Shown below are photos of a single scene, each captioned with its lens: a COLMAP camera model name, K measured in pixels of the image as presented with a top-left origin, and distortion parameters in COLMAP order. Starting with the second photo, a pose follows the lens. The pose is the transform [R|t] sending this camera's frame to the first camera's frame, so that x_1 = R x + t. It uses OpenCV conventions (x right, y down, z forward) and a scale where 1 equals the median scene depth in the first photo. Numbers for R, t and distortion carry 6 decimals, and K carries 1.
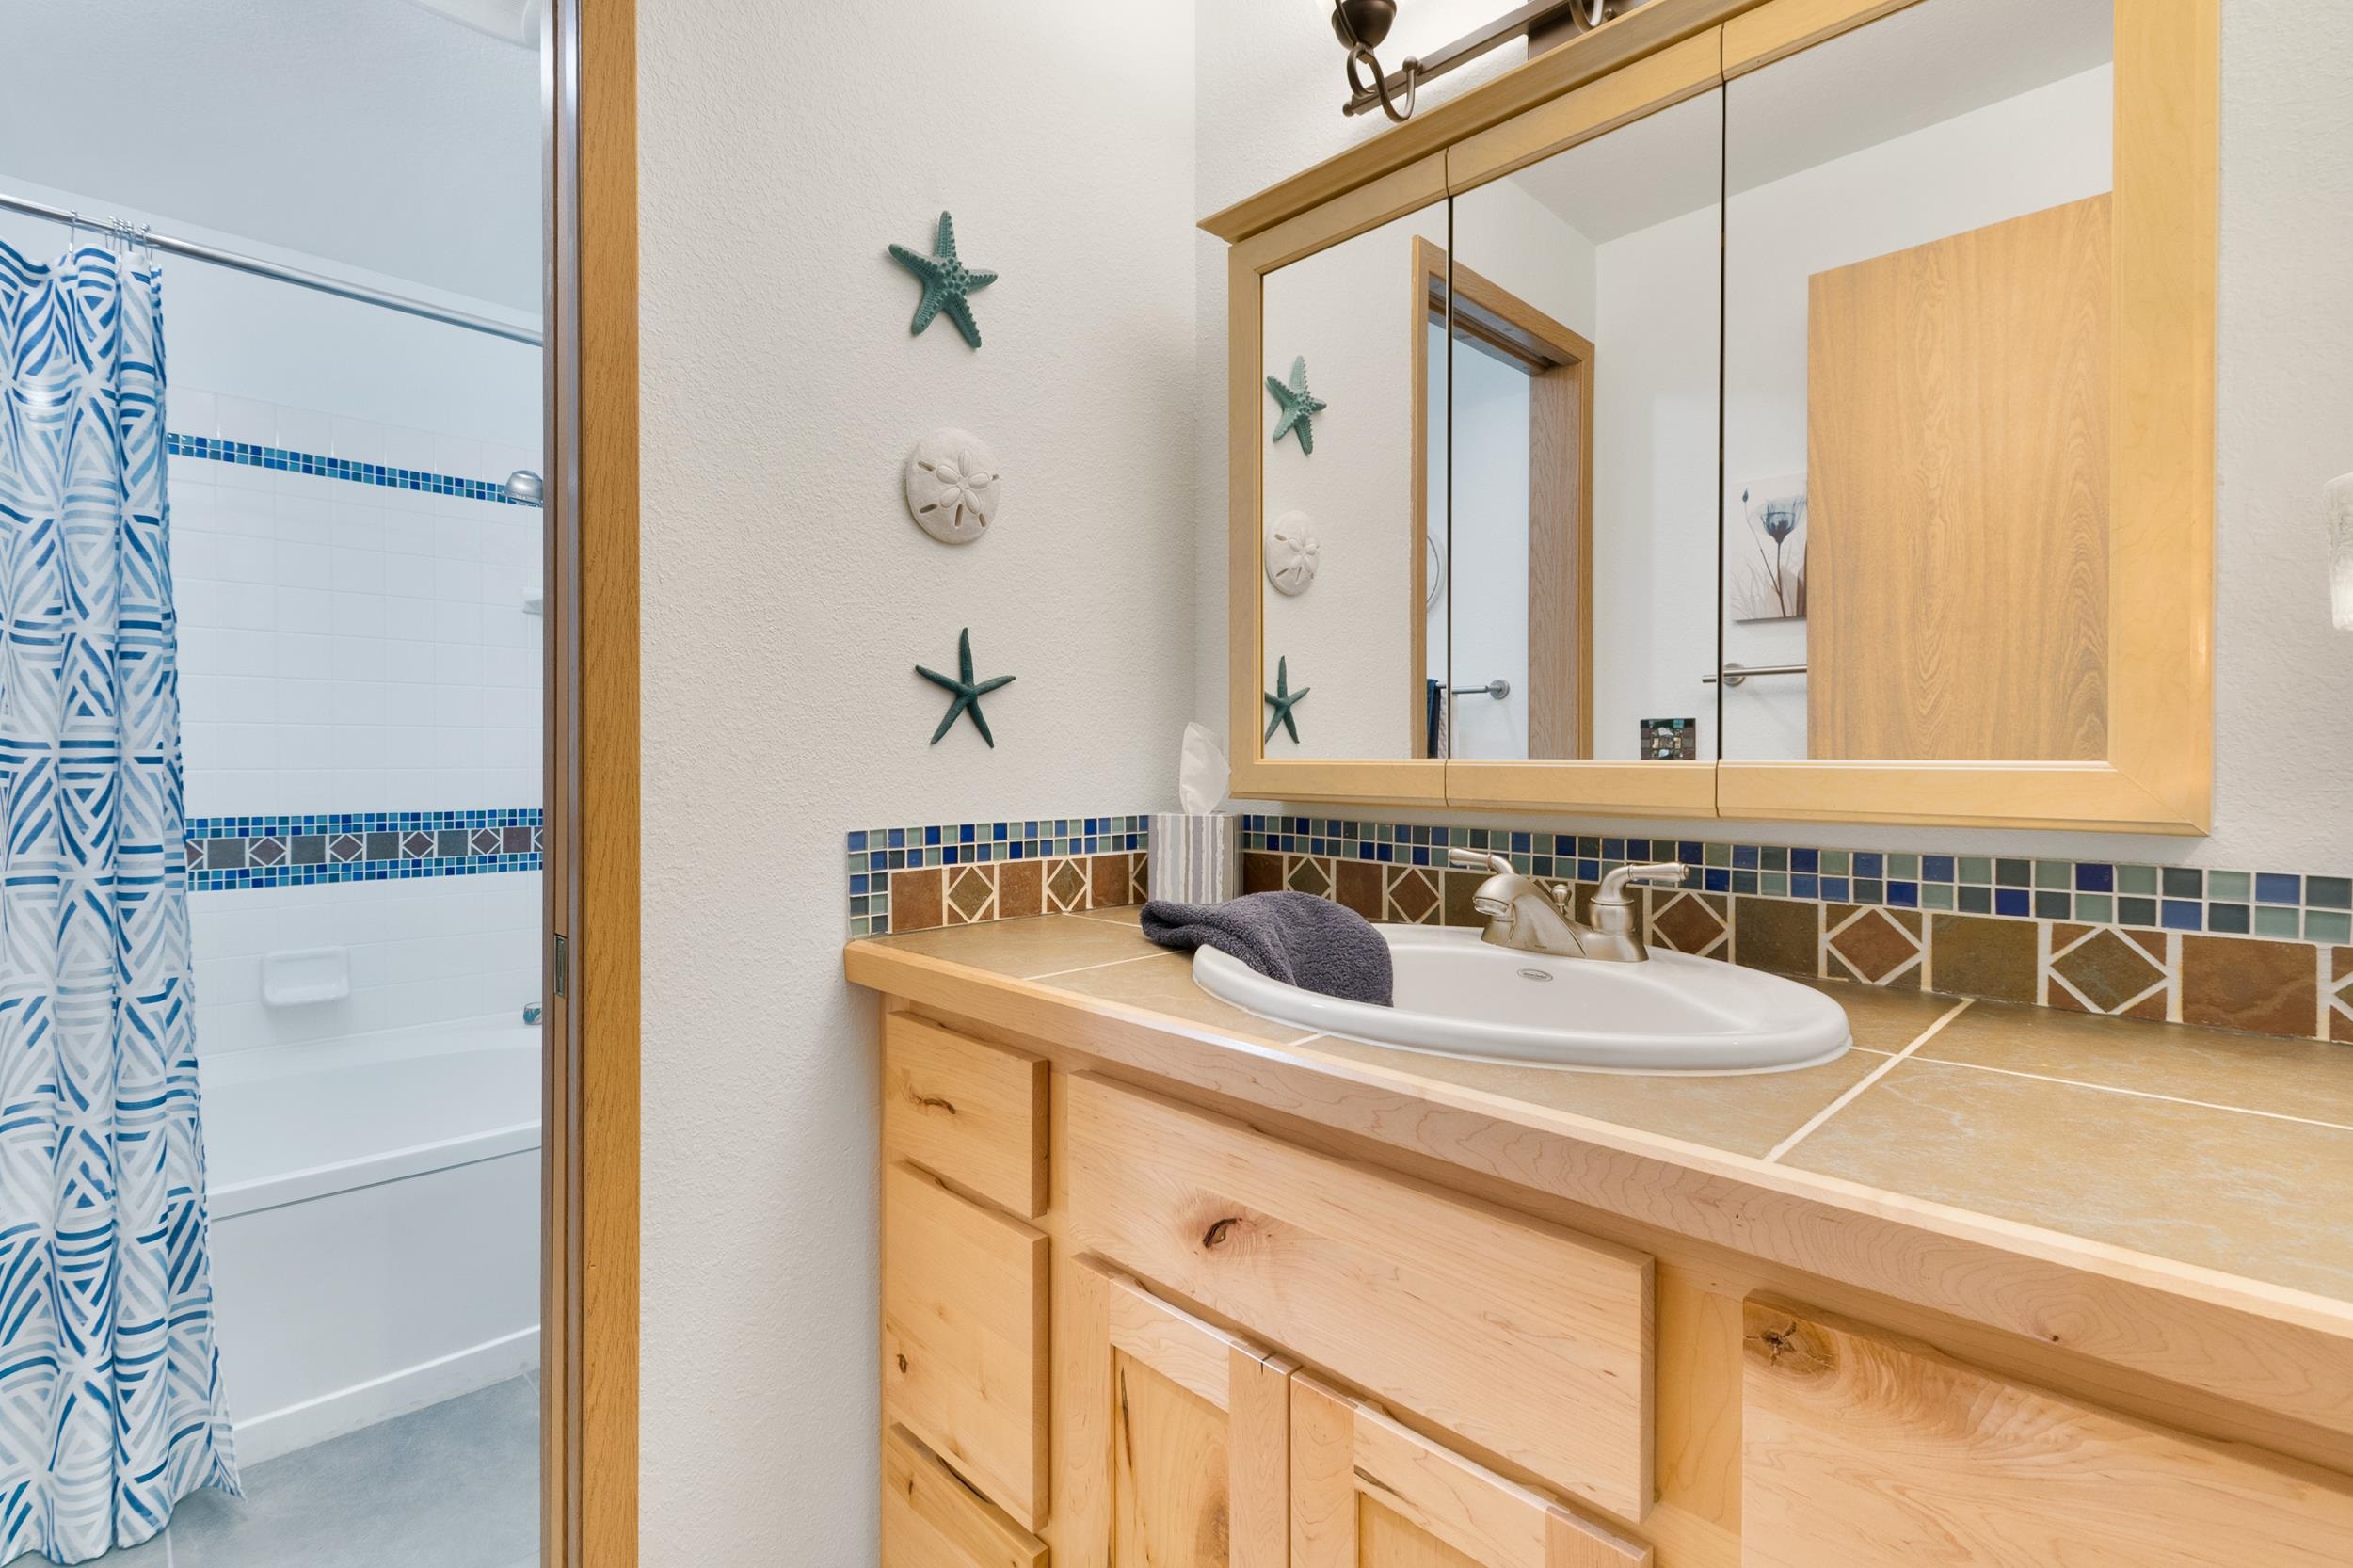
lens RADIAL K [[1096.3, 0, 1172.0], [0, 1096.3, 762.6], [0, 0, 1]] dist [-0.018205, -0.000476]
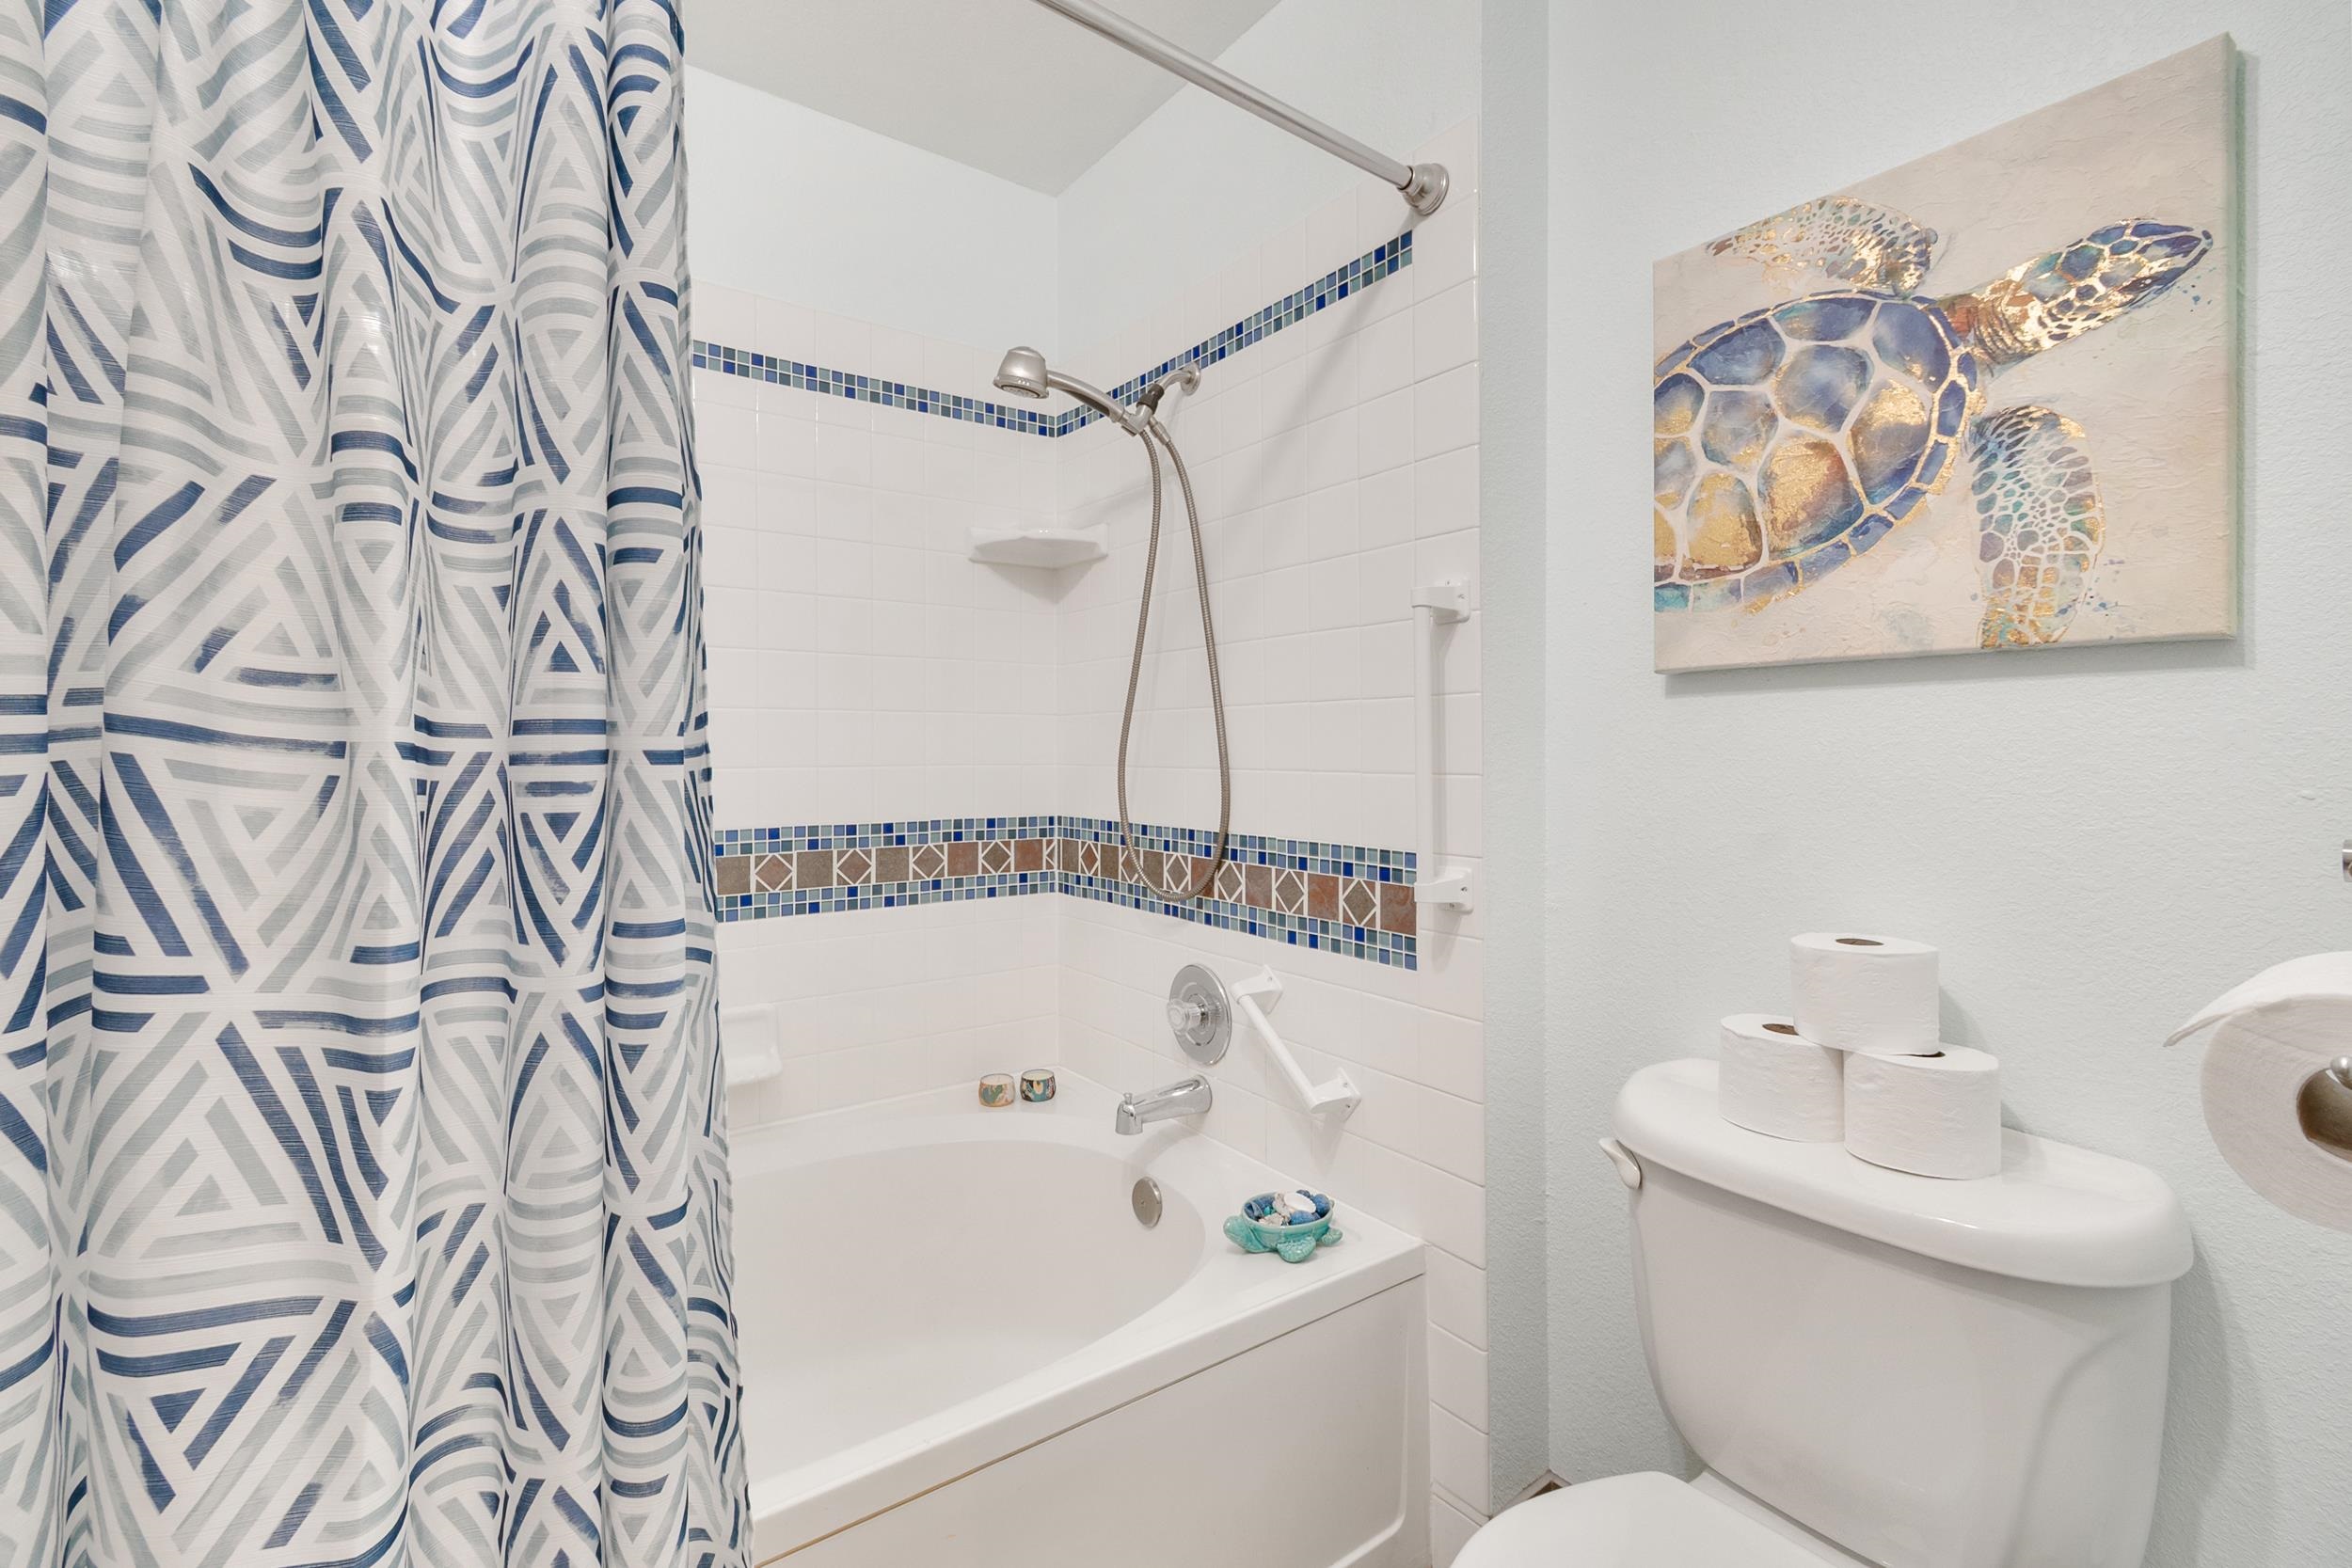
lens RADIAL K [[1044.7, 0, 1165.9], [0, 1044.7, 748.9], [0, 0, 1]] dist [-0.003398, -0.001214]
pose [[0.988454, -0.006410, -0.151386, -0.637141], [0.005560, 0.999966, -0.006039, -0.001843], [0.151419, 0.005128, 0.988456, 0.540846]]
